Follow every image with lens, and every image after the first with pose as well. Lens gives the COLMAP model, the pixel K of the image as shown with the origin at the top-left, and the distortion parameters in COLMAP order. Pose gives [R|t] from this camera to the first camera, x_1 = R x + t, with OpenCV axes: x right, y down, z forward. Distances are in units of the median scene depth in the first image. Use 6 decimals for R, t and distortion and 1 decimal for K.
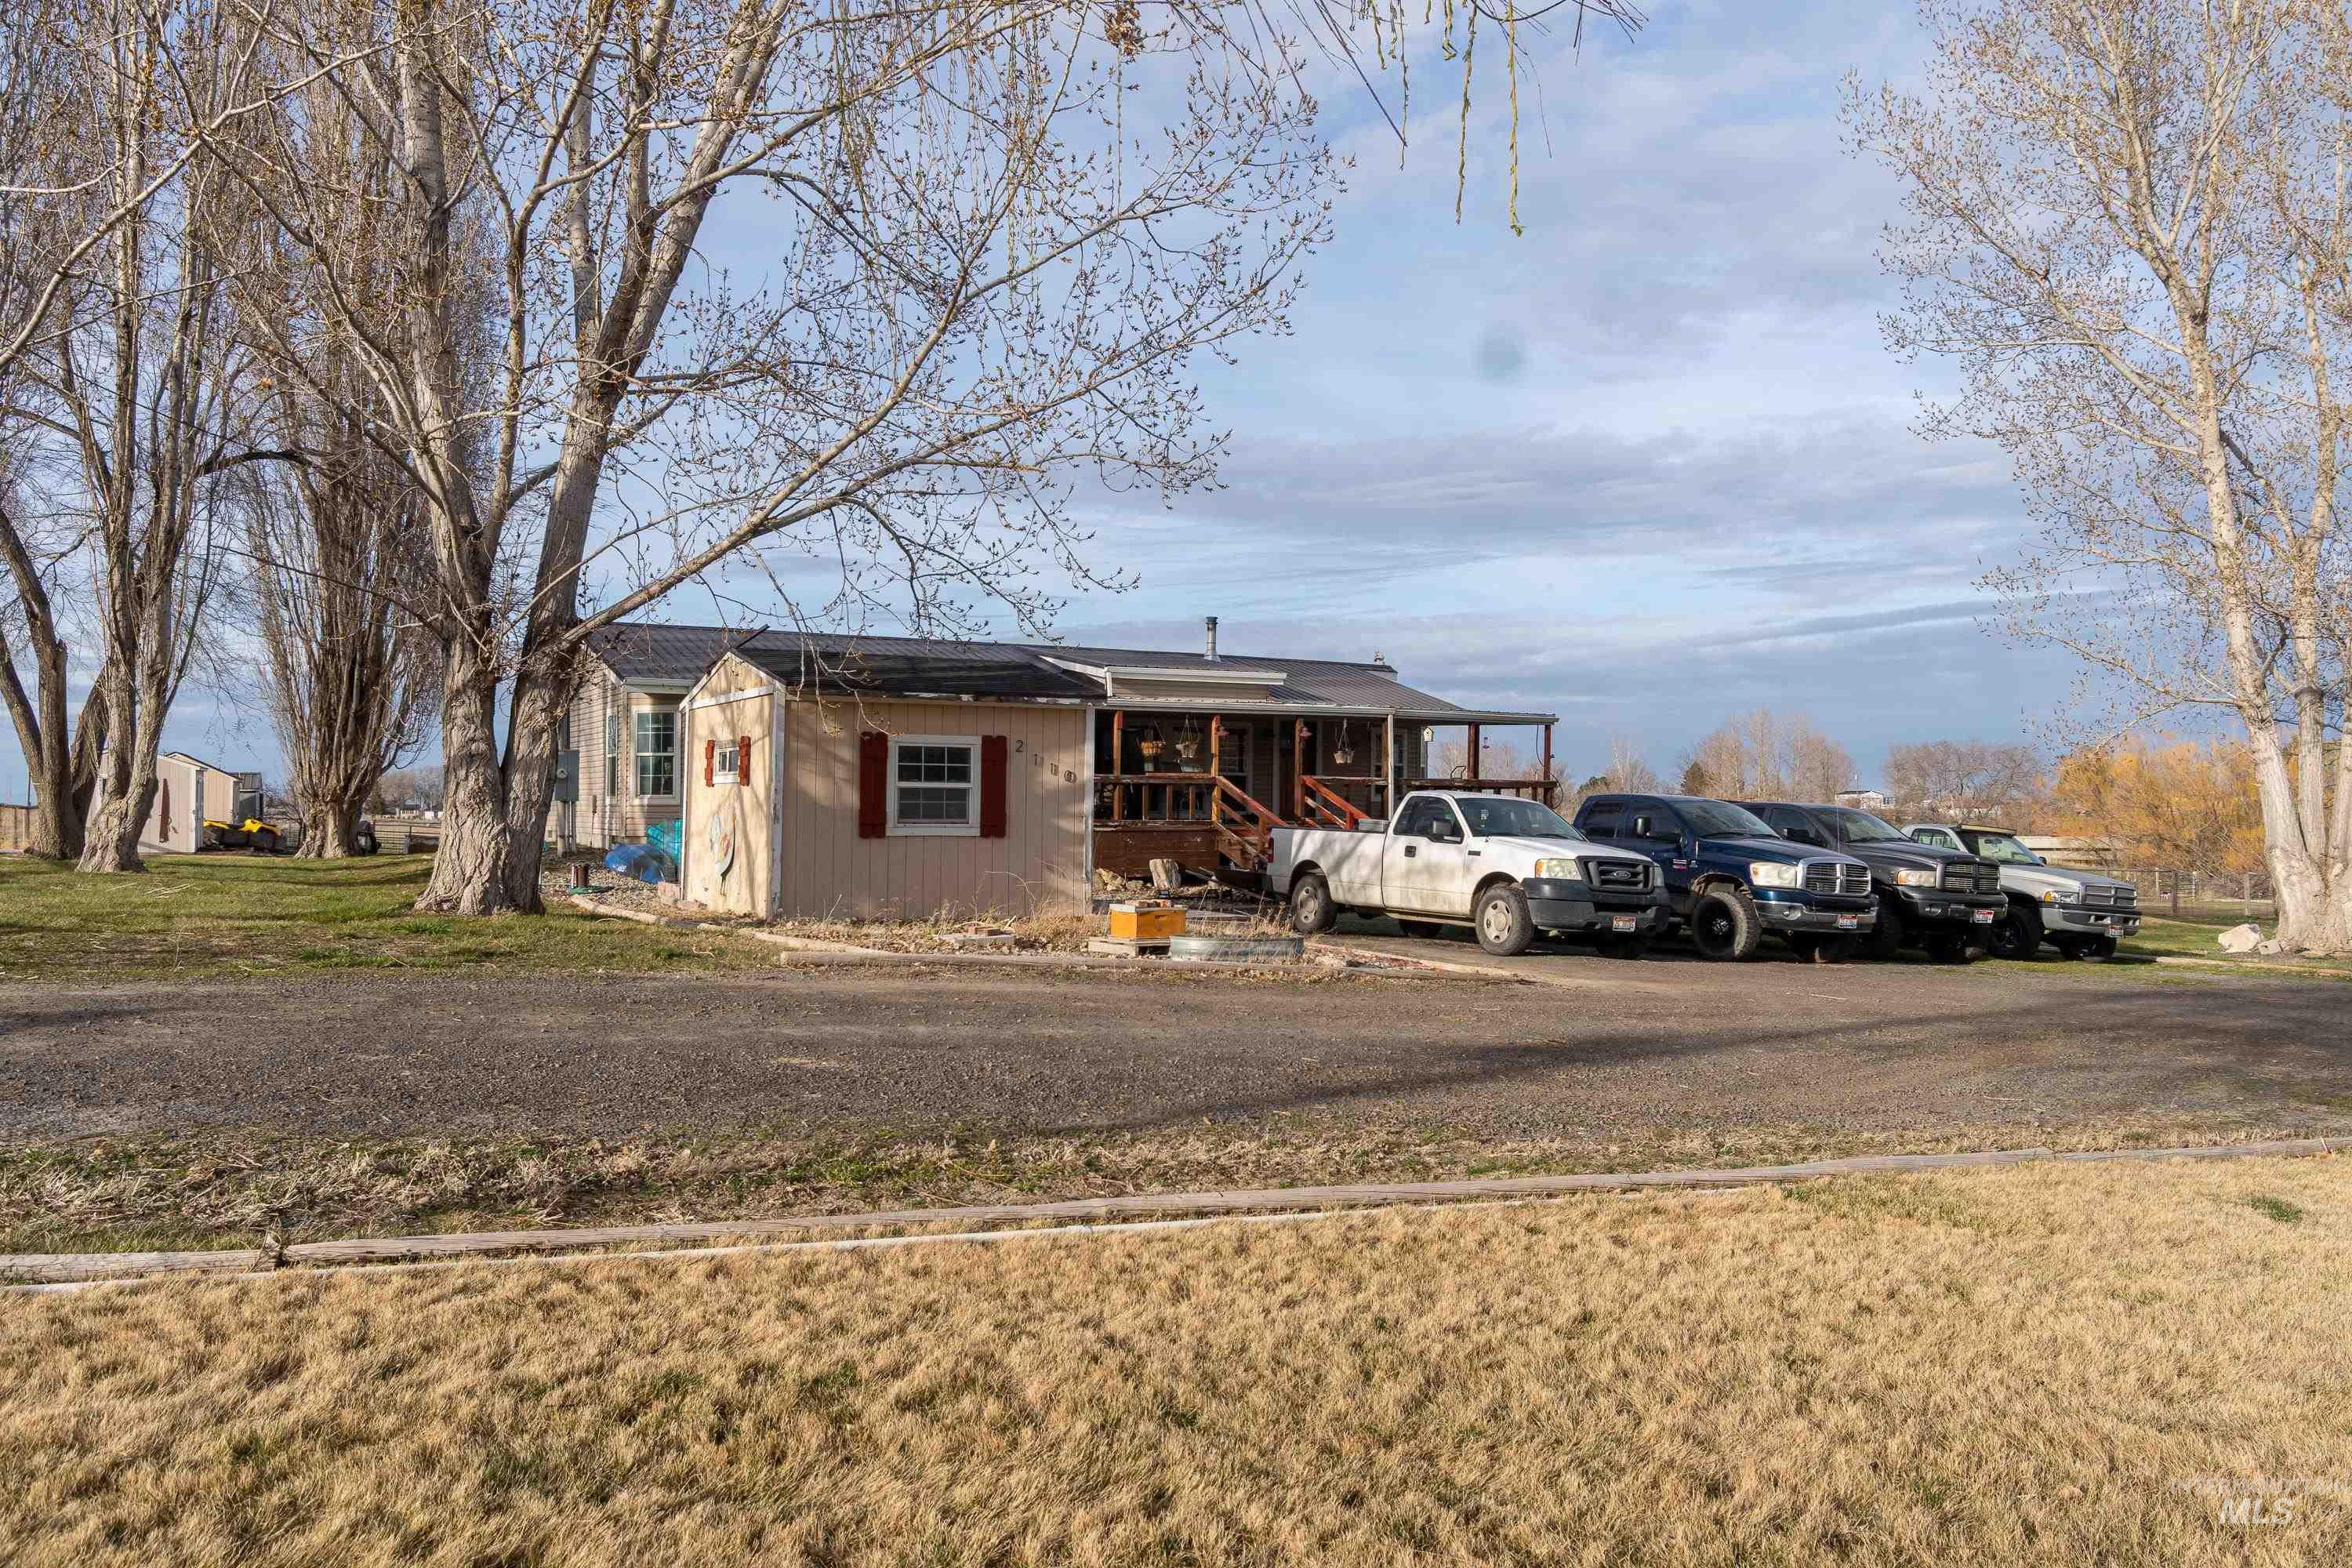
lens RADIAL K [[1727.5, 0, 1160.4], [0, 1727.5, 776.5], [0, 0, 1]] dist [-0.021842, 0.003309]
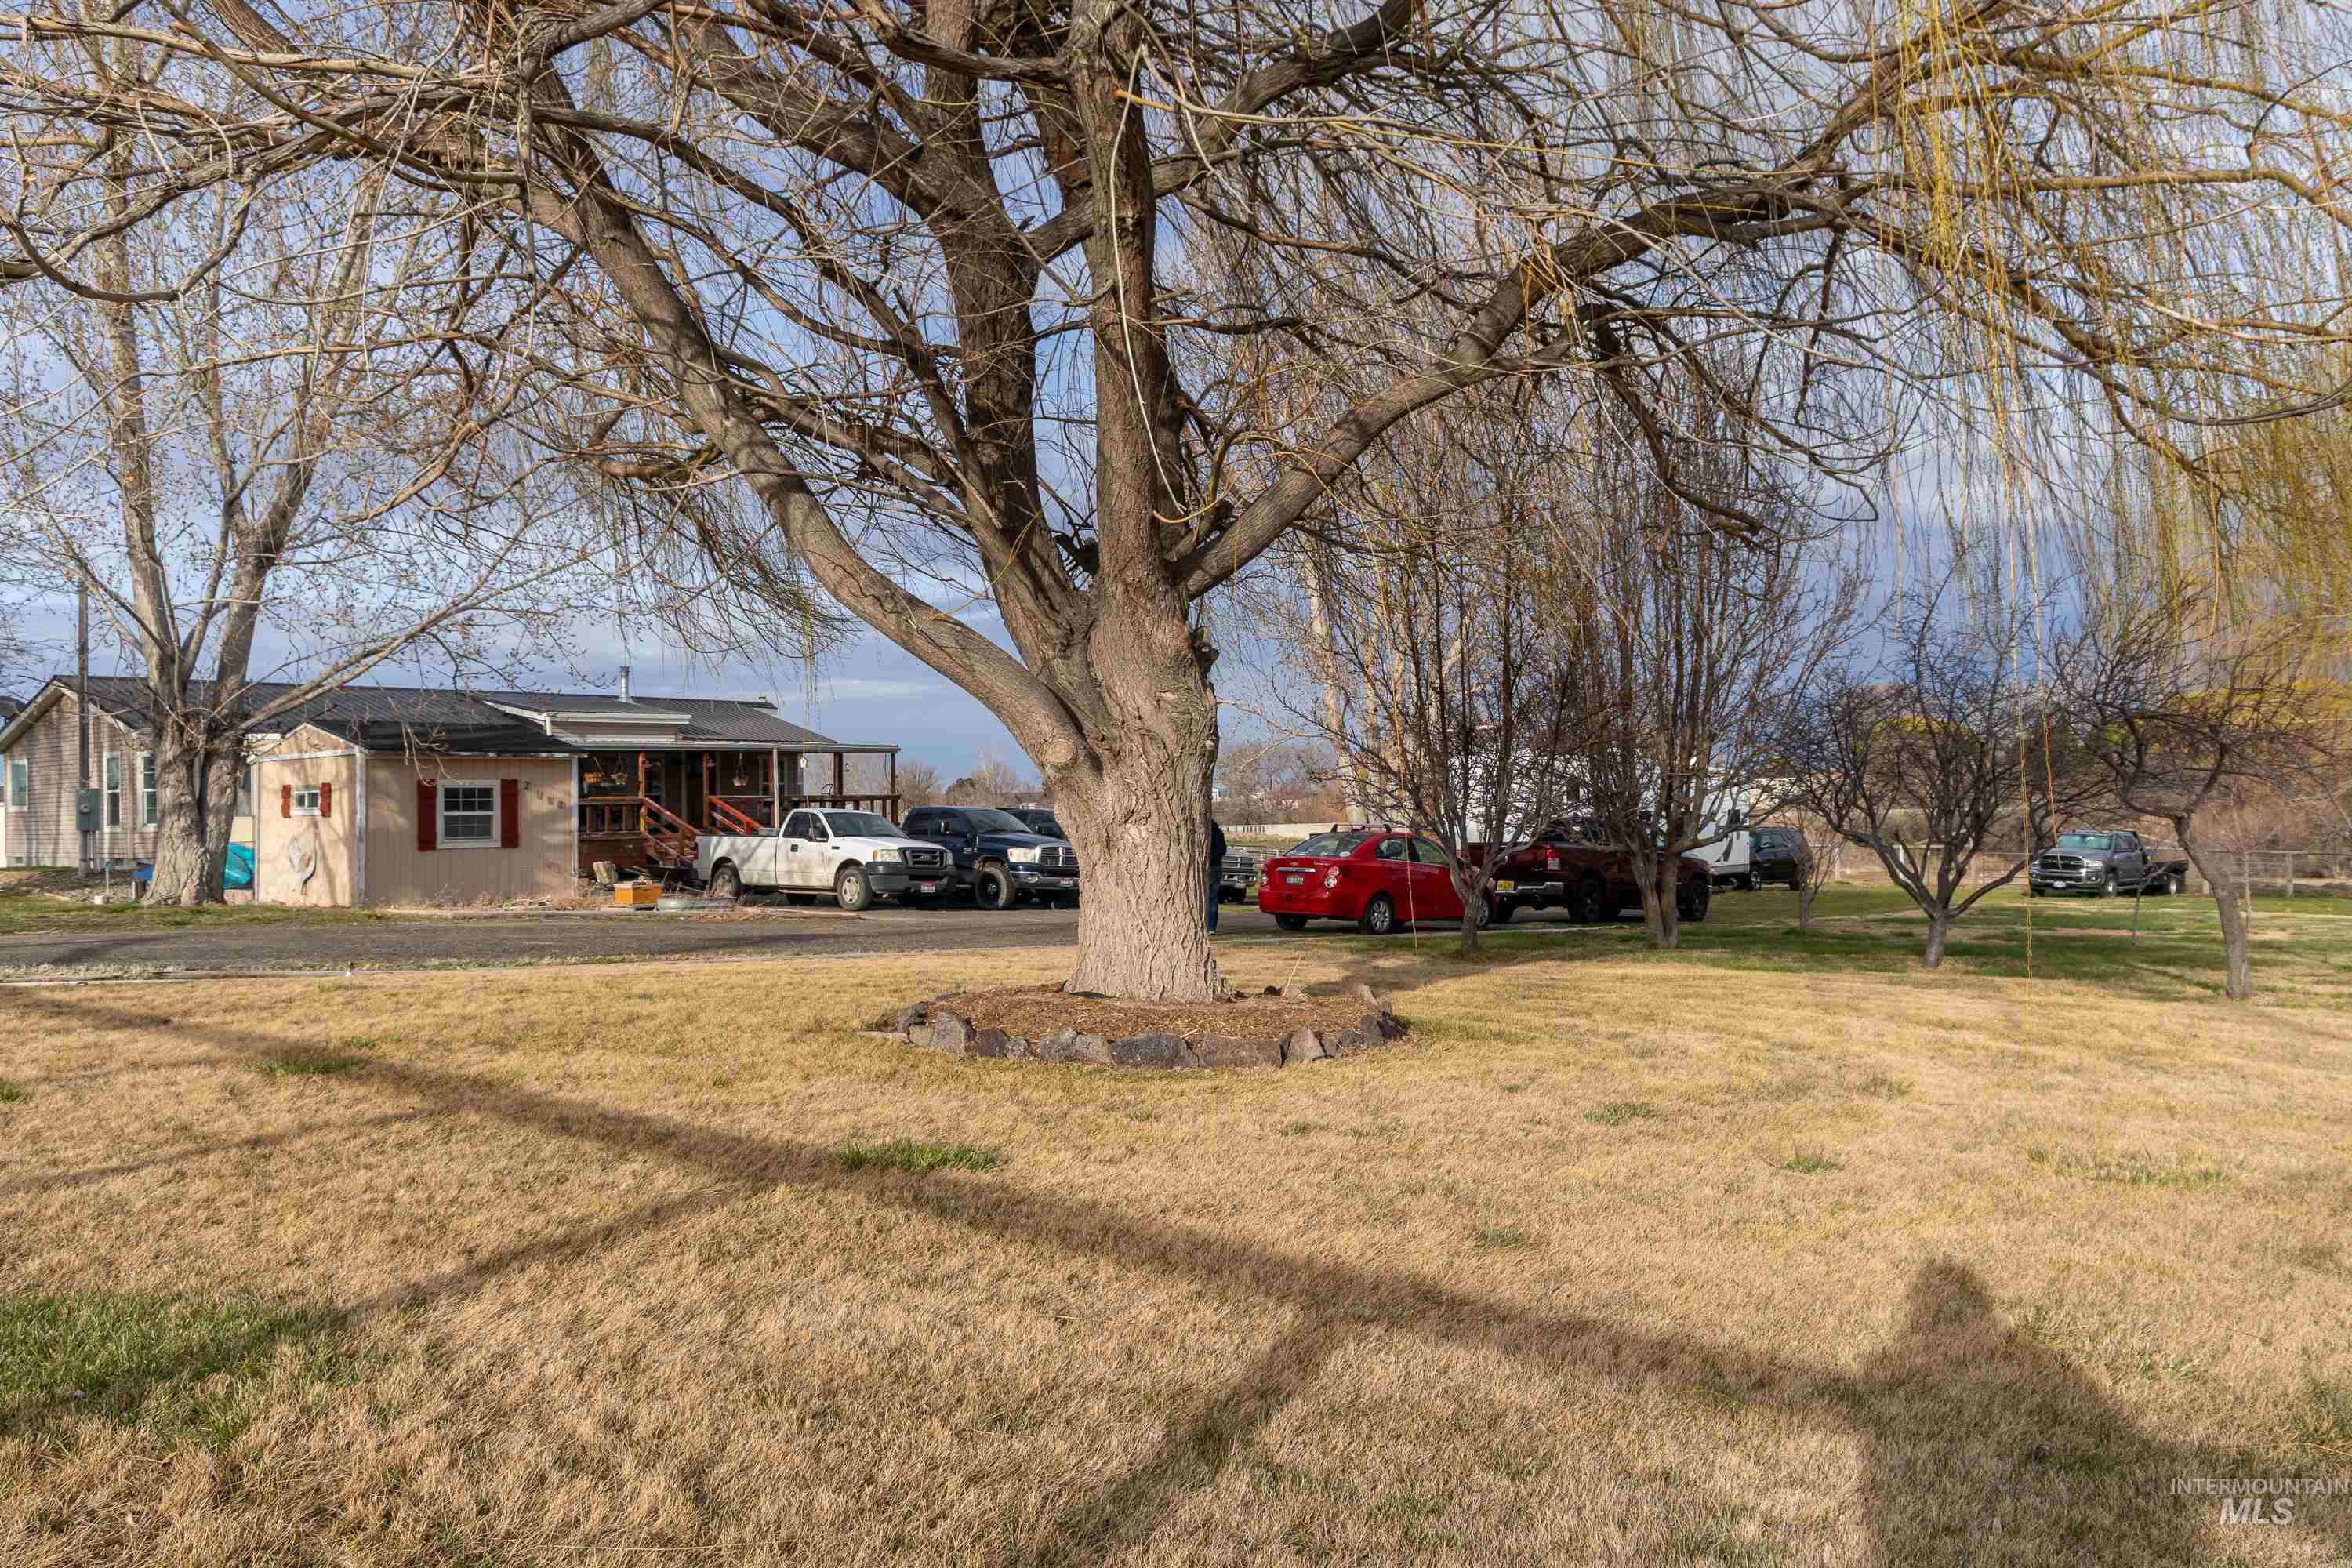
lens RADIAL K [[1727.5, 0, 1189.6], [0, 1727.5, 787.7], [0, 0, 1]] dist [-0.021842, 0.003309]
pose [[0.930414, -0.020313, 0.365948, -0.091055], [0.018155, 0.999792, 0.009336, -0.018998], [-0.366061, -0.002043, 0.930589, -0.573744]]
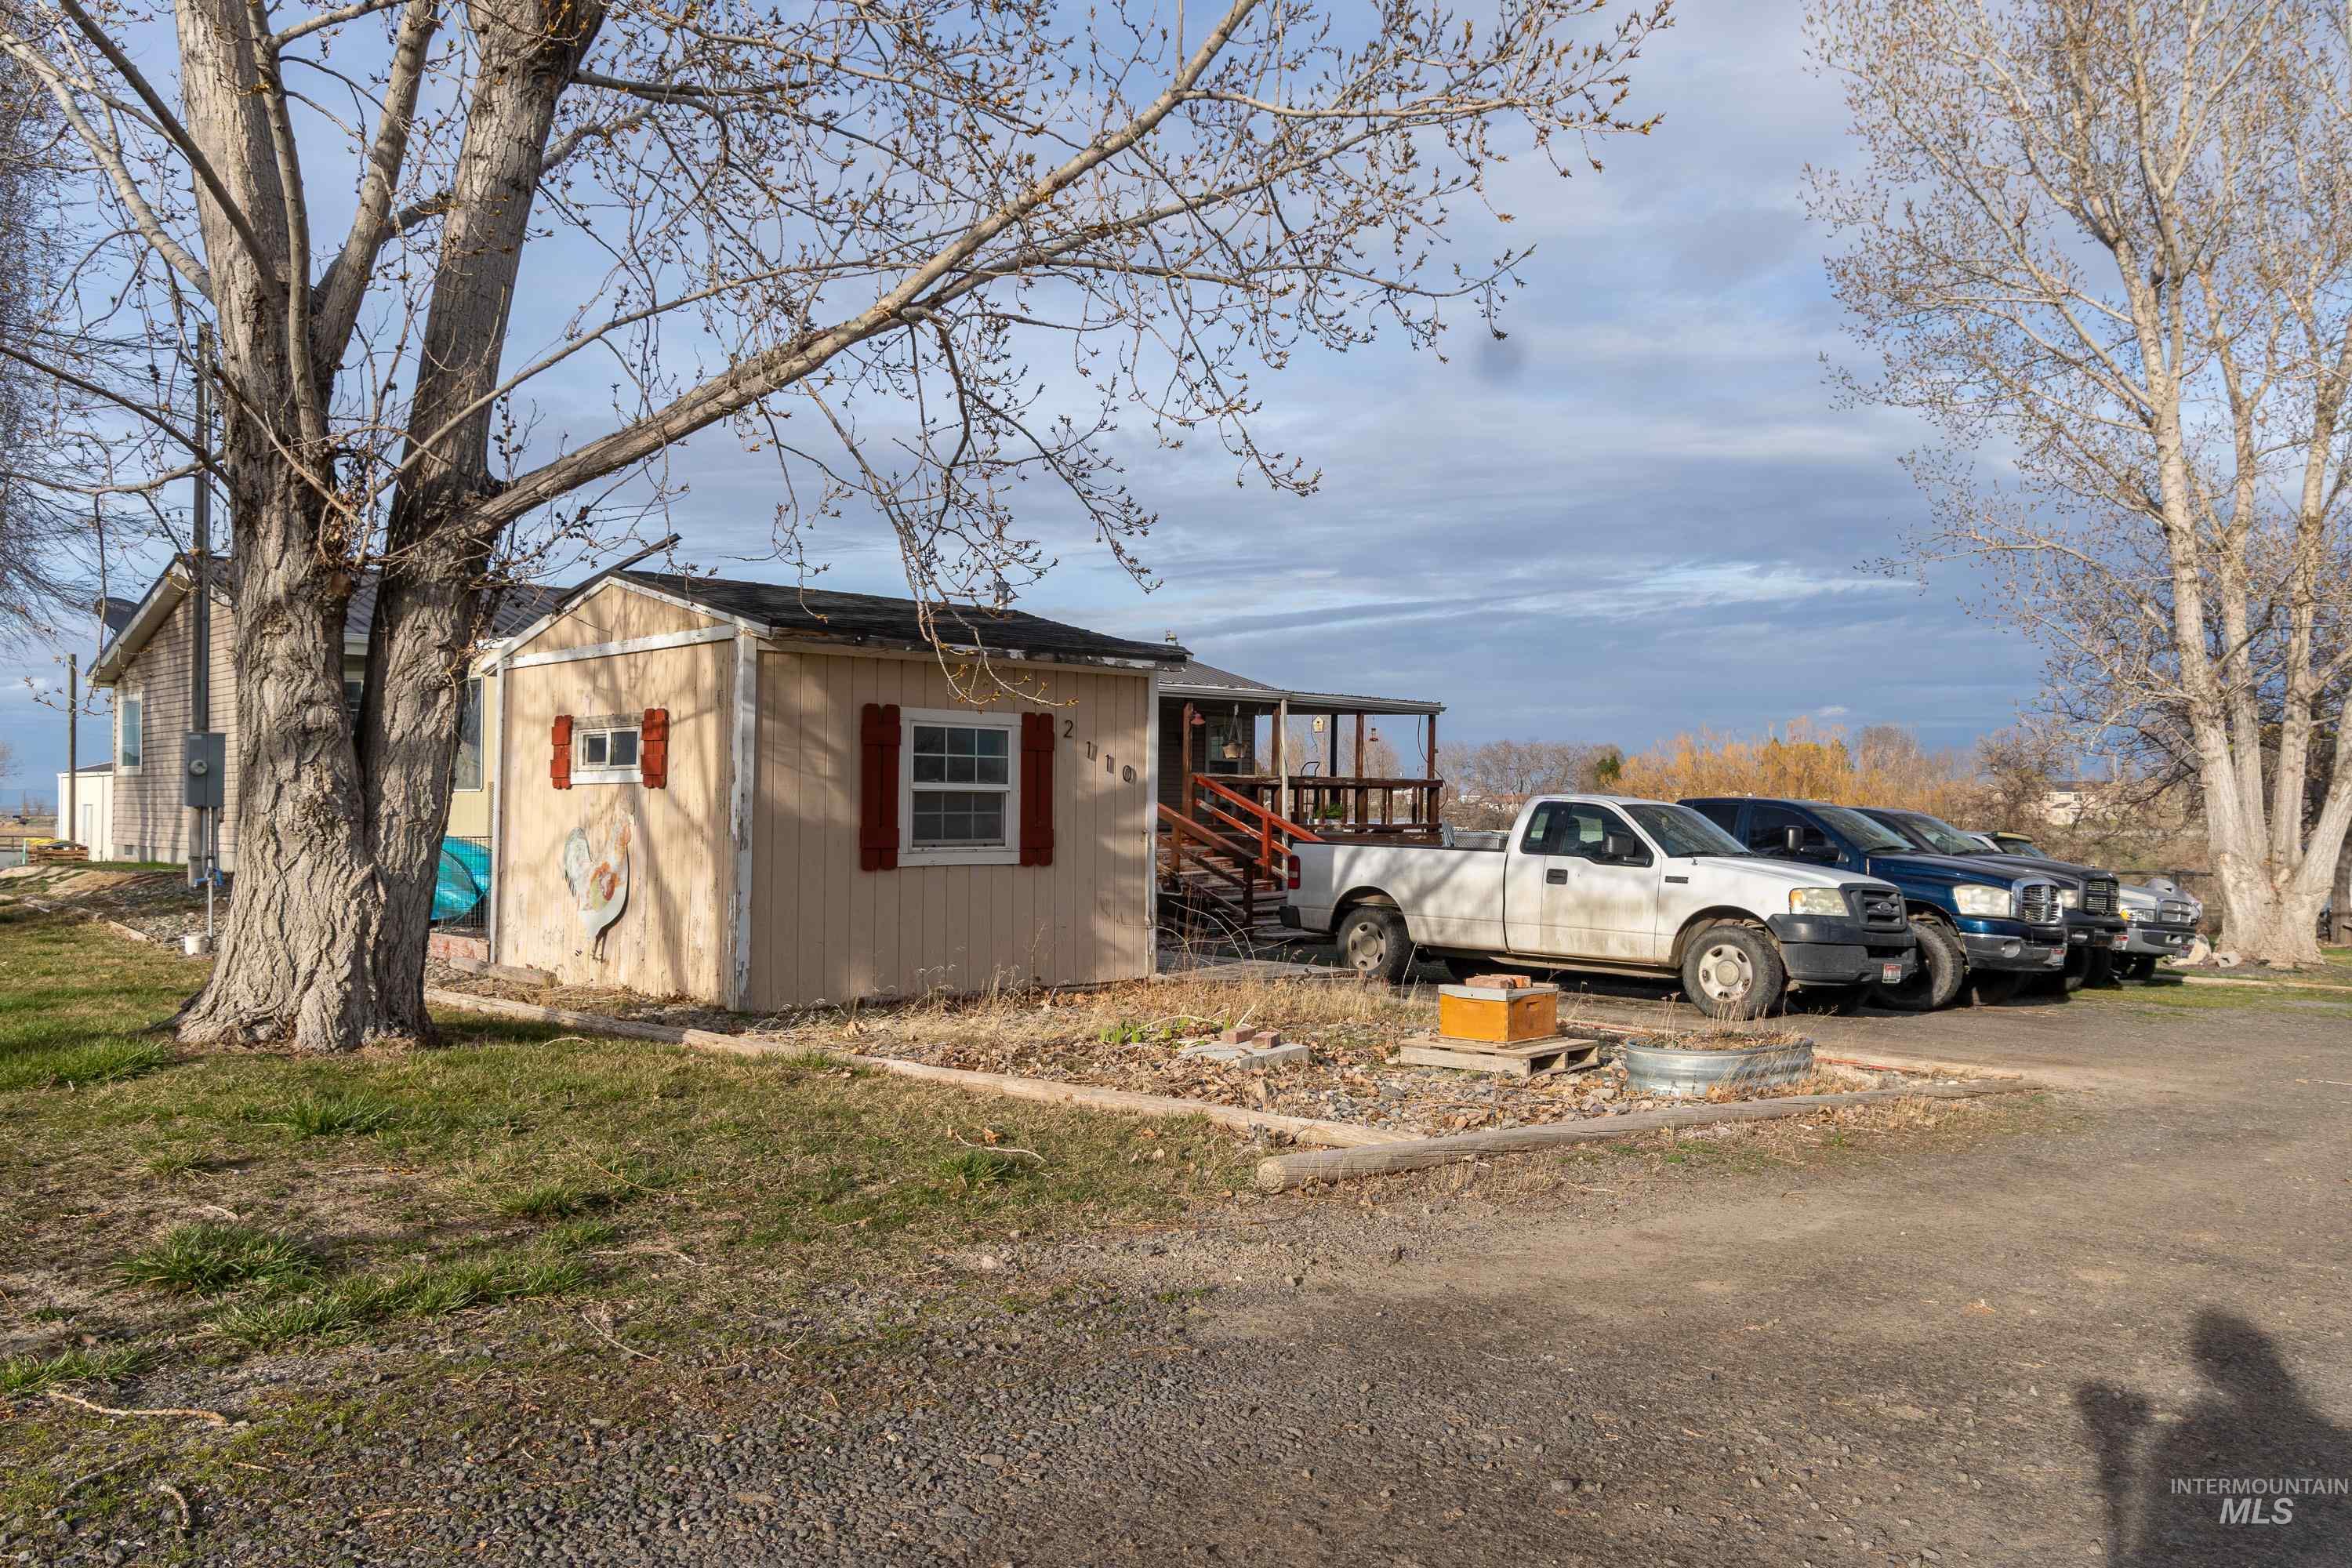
lens RADIAL K [[1727.5, 0, 1155.7], [0, 1727.5, 778.5], [0, 0, 1]] dist [-0.021842, 0.003309]
pose [[0.967160, 0.001829, 0.254162, -0.215326], [-0.002631, 0.999993, 0.002816, -0.000470], [-0.254155, -0.003392, 0.967158, 0.334119]]
